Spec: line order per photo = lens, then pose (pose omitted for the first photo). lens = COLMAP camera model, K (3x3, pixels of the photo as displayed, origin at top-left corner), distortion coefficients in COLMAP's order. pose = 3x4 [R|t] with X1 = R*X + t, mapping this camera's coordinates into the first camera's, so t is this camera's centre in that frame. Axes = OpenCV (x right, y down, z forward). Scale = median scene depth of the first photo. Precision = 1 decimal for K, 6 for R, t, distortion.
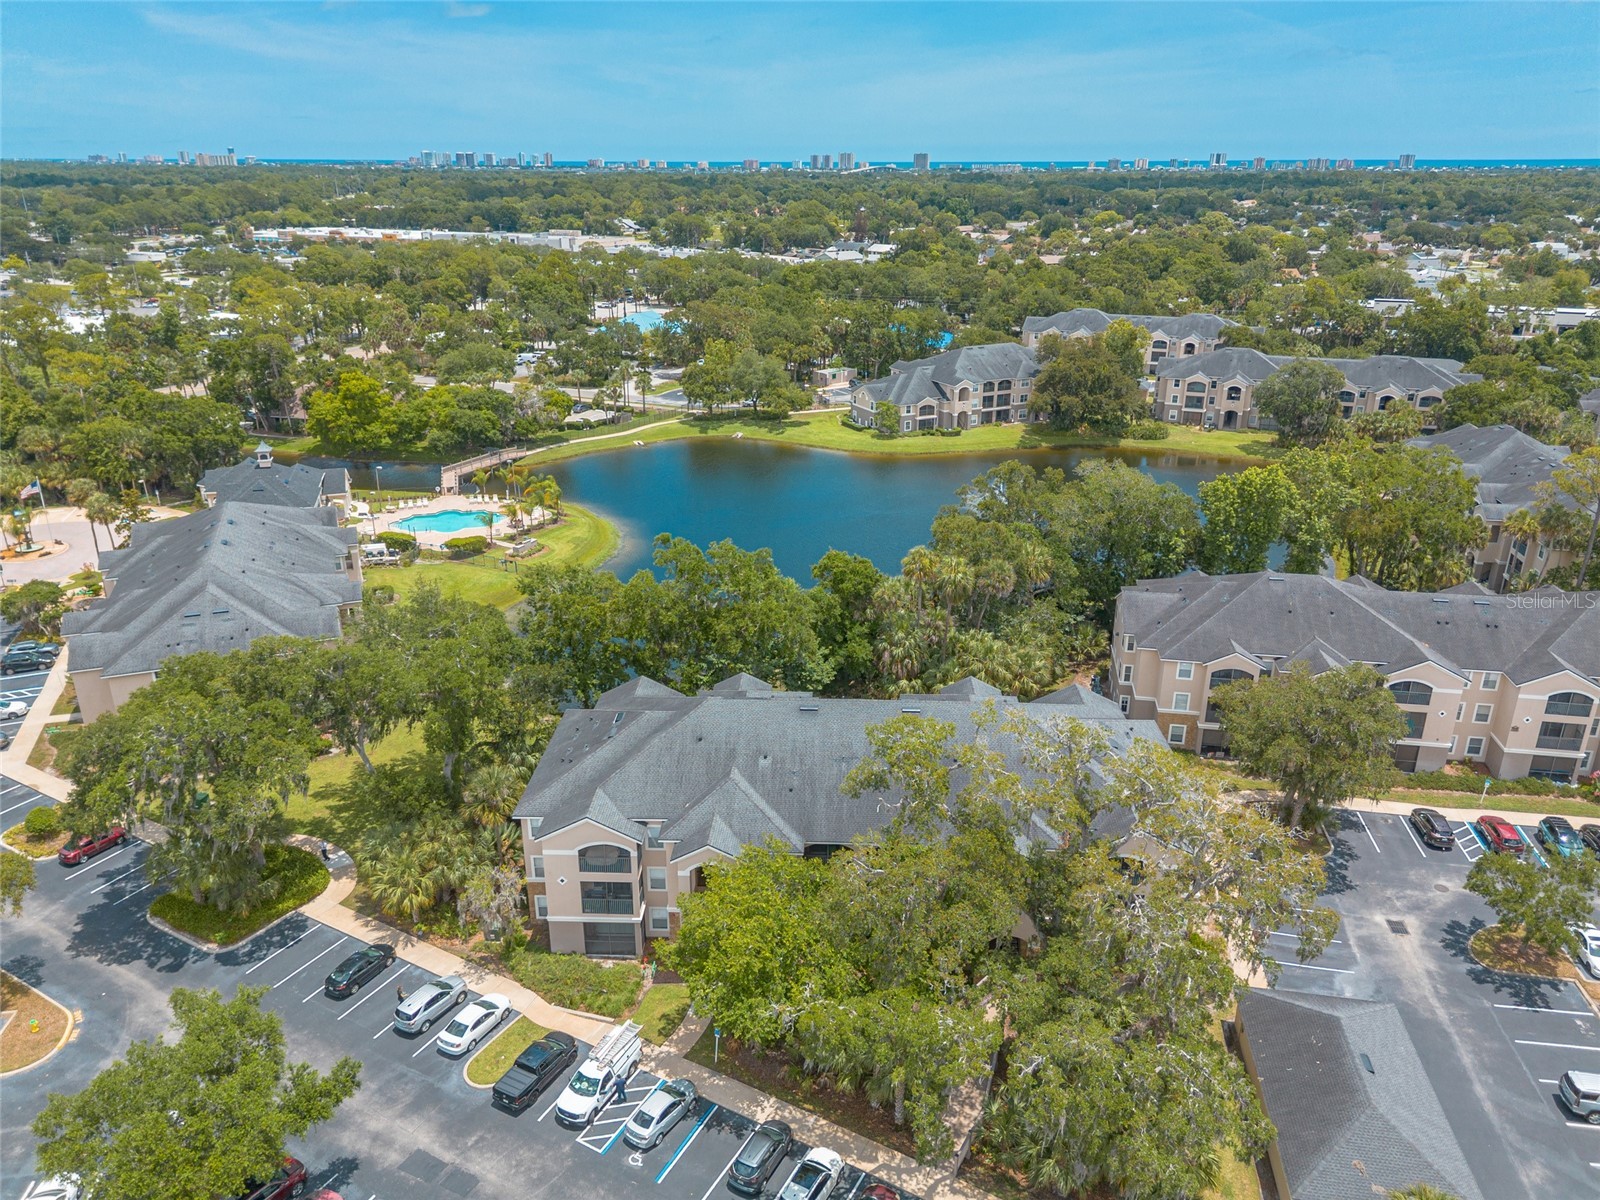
lens RADIAL K [[1149.1, 0, 789.8], [0, 1149.1, 603.5], [0, 0, 1]] dist [0.050506, -0.053620]
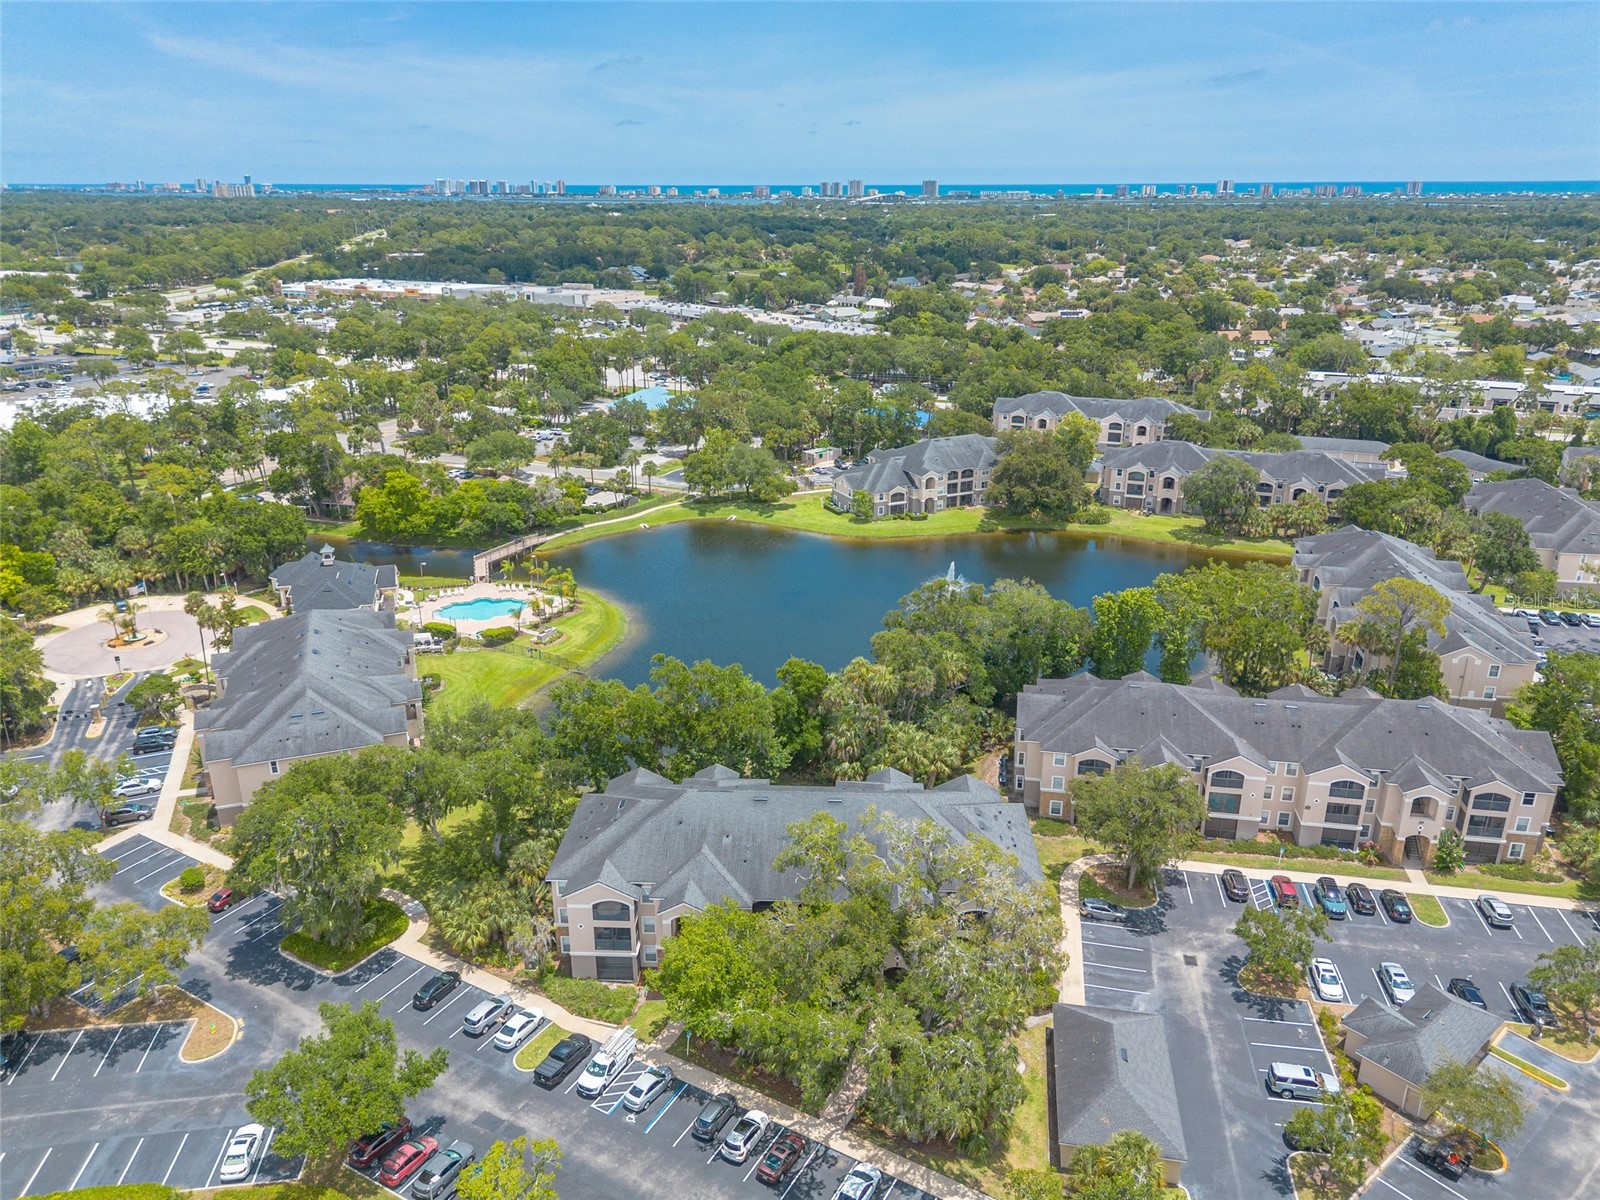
lens RADIAL K [[1149.1, 0, 789.8], [0, 1149.1, 603.5], [0, 0, 1]] dist [0.050506, -0.053620]
pose [[0.999964, 0.000678, -0.008453, 0.046387], [-0.000846, 0.999801, -0.019921, -0.084482], [0.008438, 0.019927, 0.999766, -0.278060]]
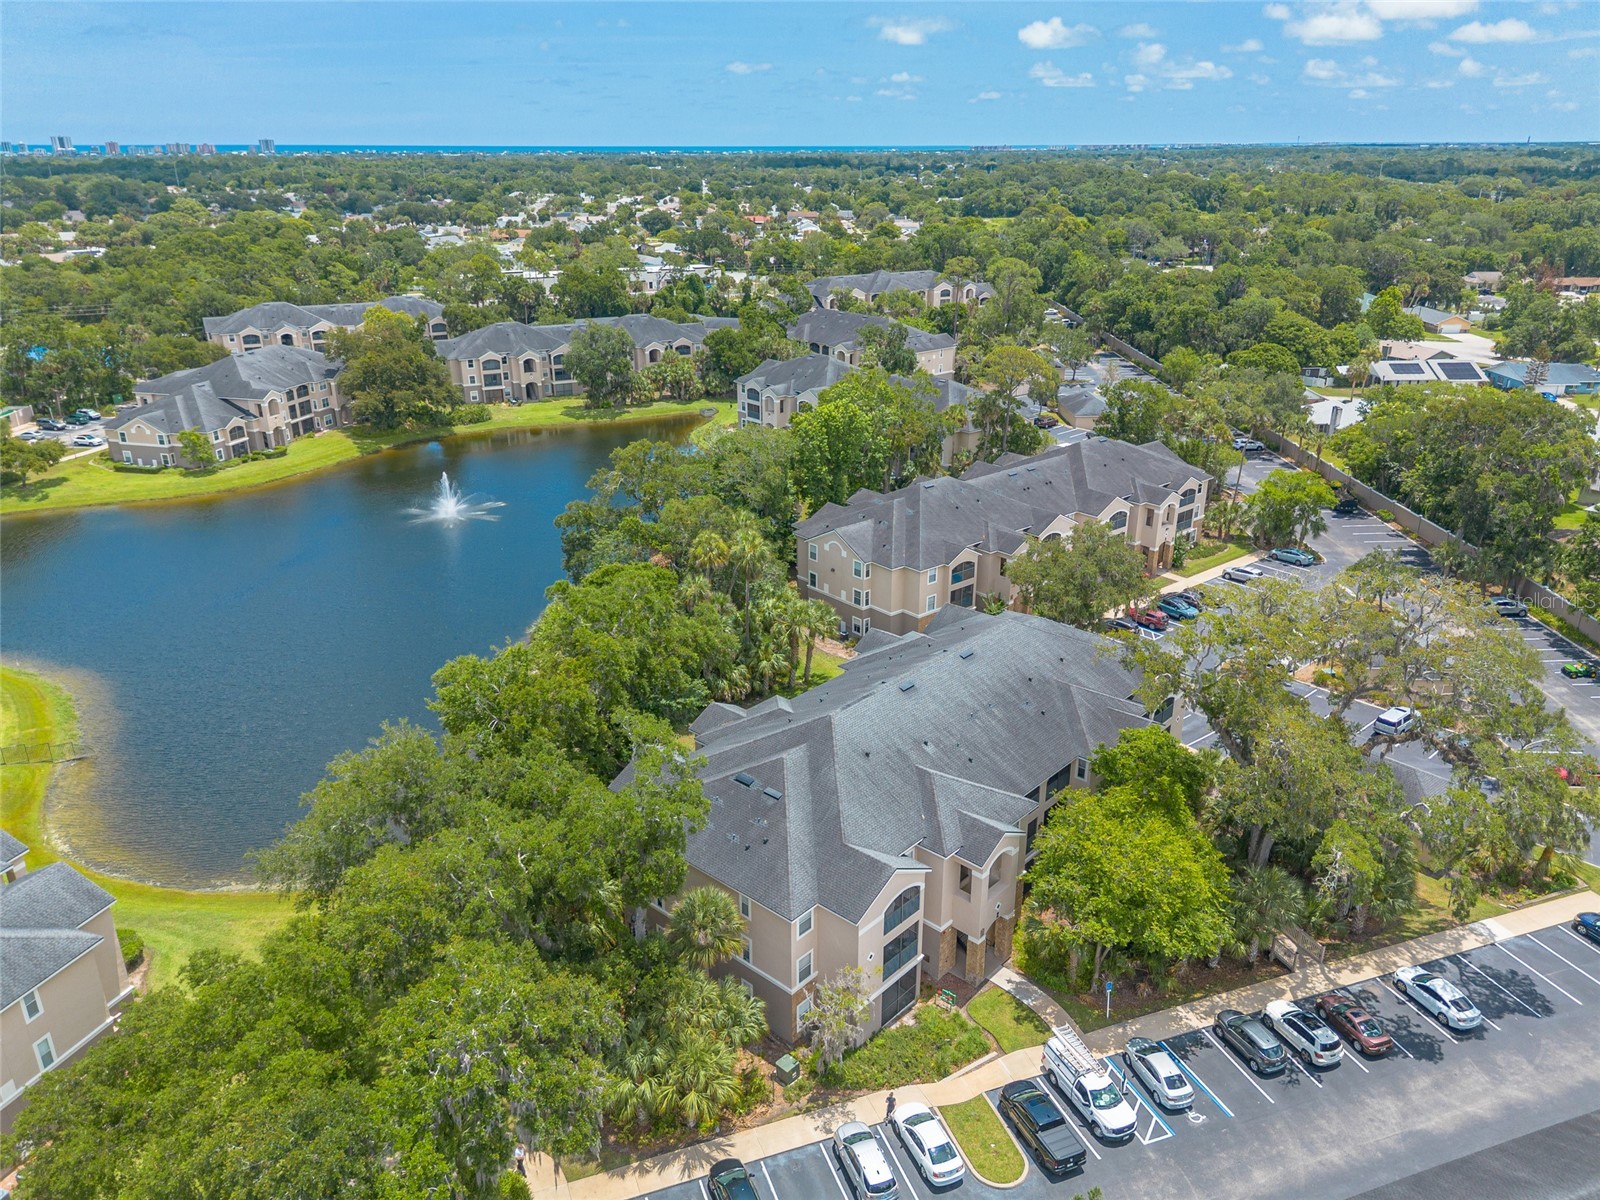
lens RADIAL K [[1145.6, 0, 817.1], [0, 1145.6, 602.9], [0, 0, 1]] dist [0.034107, -0.027857]
pose [[0.636422, -0.284834, 0.716824, -0.522127], [0.275855, 0.951907, 0.133331, -0.094860], [-0.720327, 0.112885, 0.684388, 0.280226]]
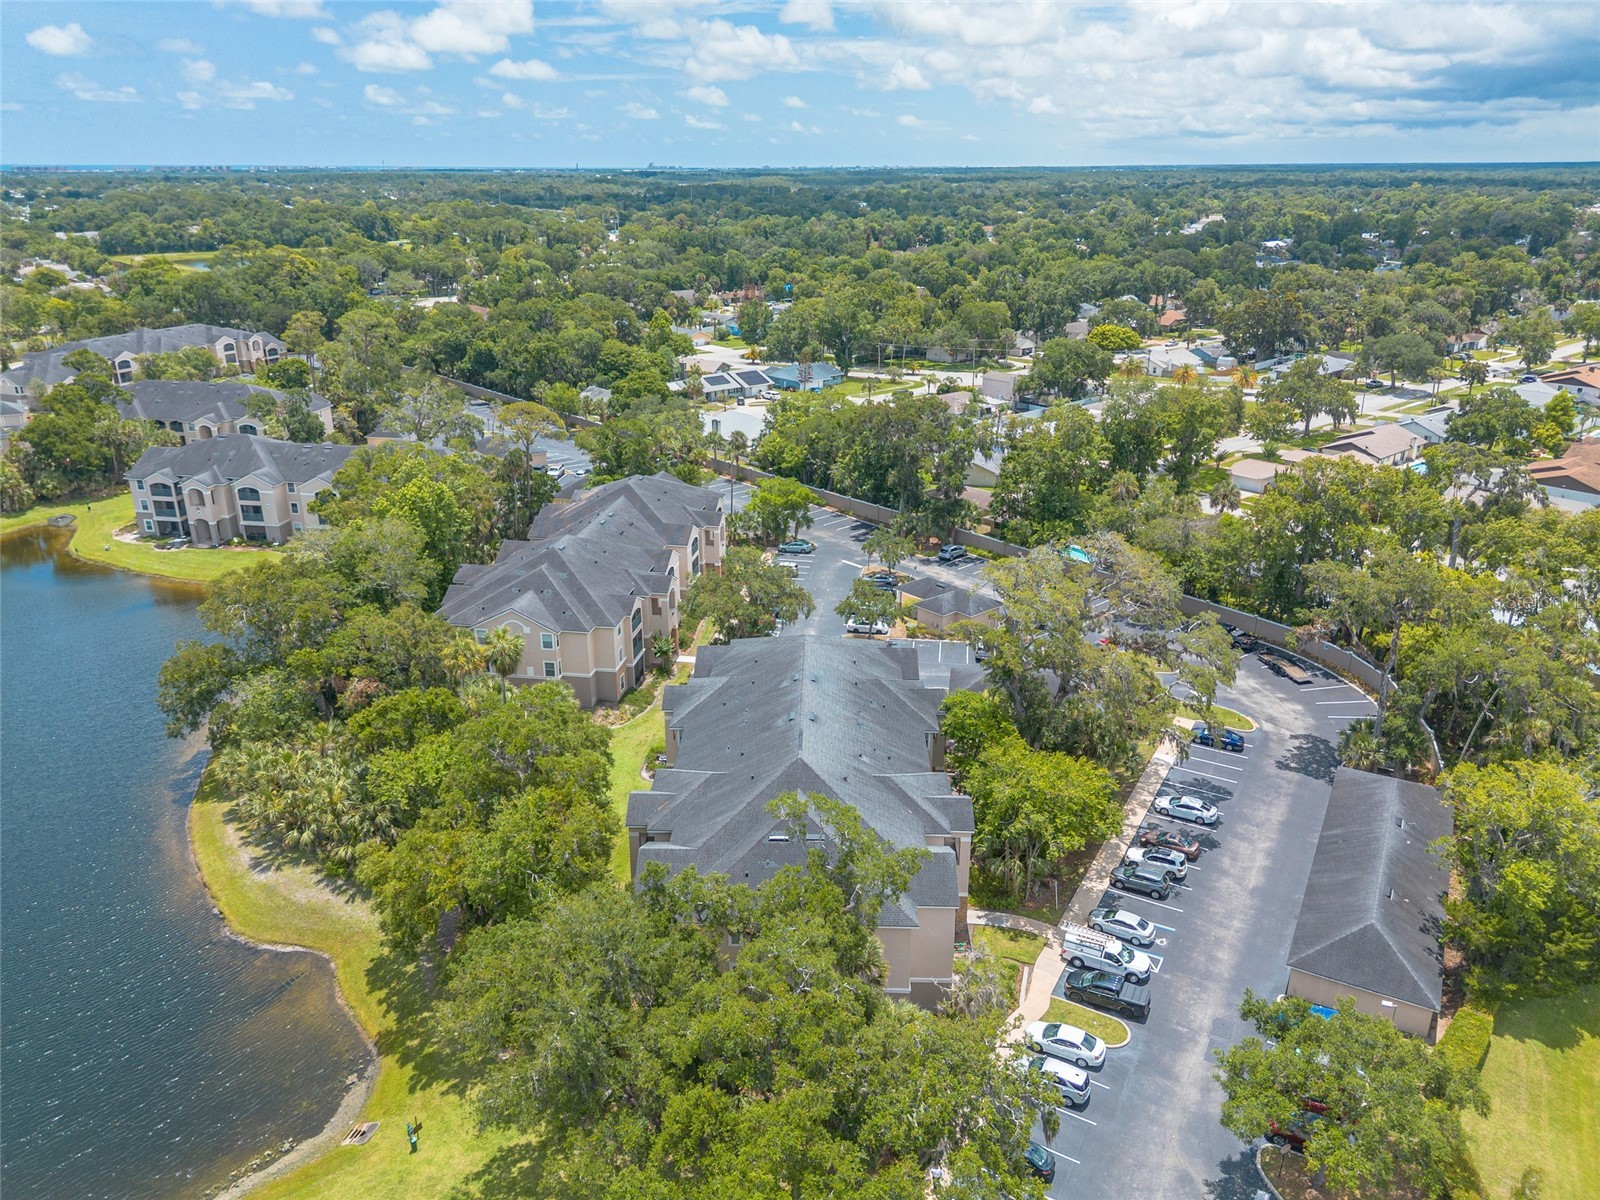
lens RADIAL K [[1121.2, 0, 800.9], [0, 1121.2, 638.4], [0, 0, 1]] dist [0.042878, -0.040995]
pose [[-0.019764, -0.383196, 0.923455, -0.693098], [0.353108, 0.861438, 0.365019, -0.270773], [-0.935374, 0.333294, 0.118284, 0.628559]]
